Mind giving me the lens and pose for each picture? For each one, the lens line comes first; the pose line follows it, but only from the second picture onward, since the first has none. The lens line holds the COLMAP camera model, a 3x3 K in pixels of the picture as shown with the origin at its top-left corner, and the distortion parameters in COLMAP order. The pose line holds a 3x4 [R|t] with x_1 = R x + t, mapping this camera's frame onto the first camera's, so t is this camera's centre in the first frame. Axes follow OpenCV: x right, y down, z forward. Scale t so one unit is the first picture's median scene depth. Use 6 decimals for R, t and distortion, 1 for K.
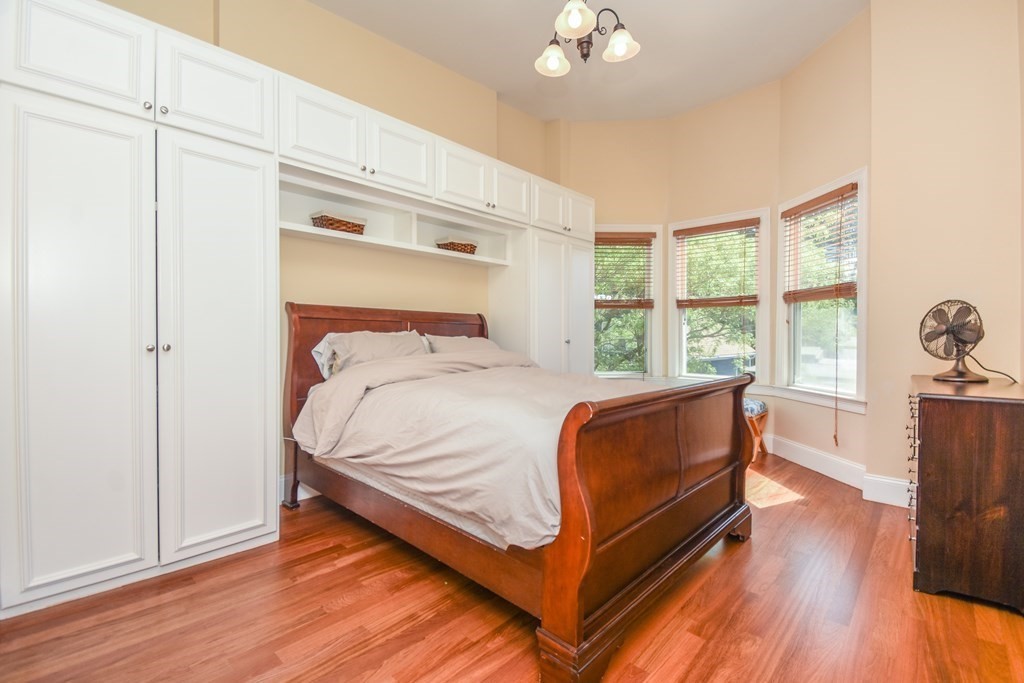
lens RADIAL K [[452.4, 0, 511.2], [0, 452.4, 339.4], [0, 0, 1]] dist [0.030174, -0.023656]
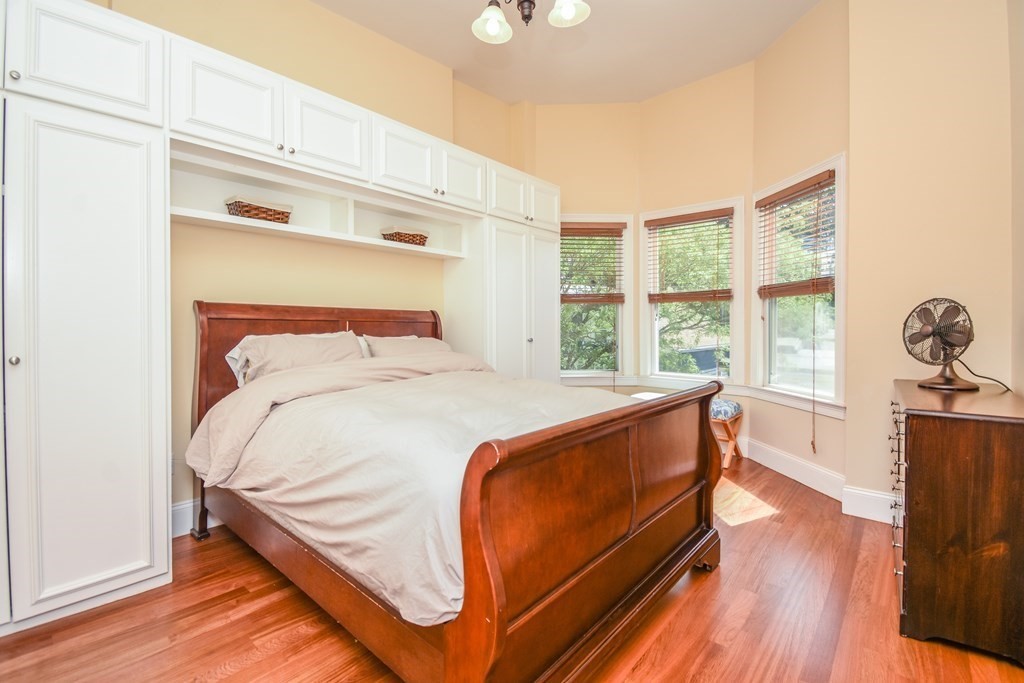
lens RADIAL K [[453.7, 0, 509.7], [0, 453.7, 329.4], [0, 0, 1]] dist [0.029188, -0.021846]
pose [[0.999528, -0.003781, 0.030493, 0.093199], [0.003801, 0.999993, -0.000594, -0.028111], [-0.030490, 0.000709, 0.999535, 0.123572]]
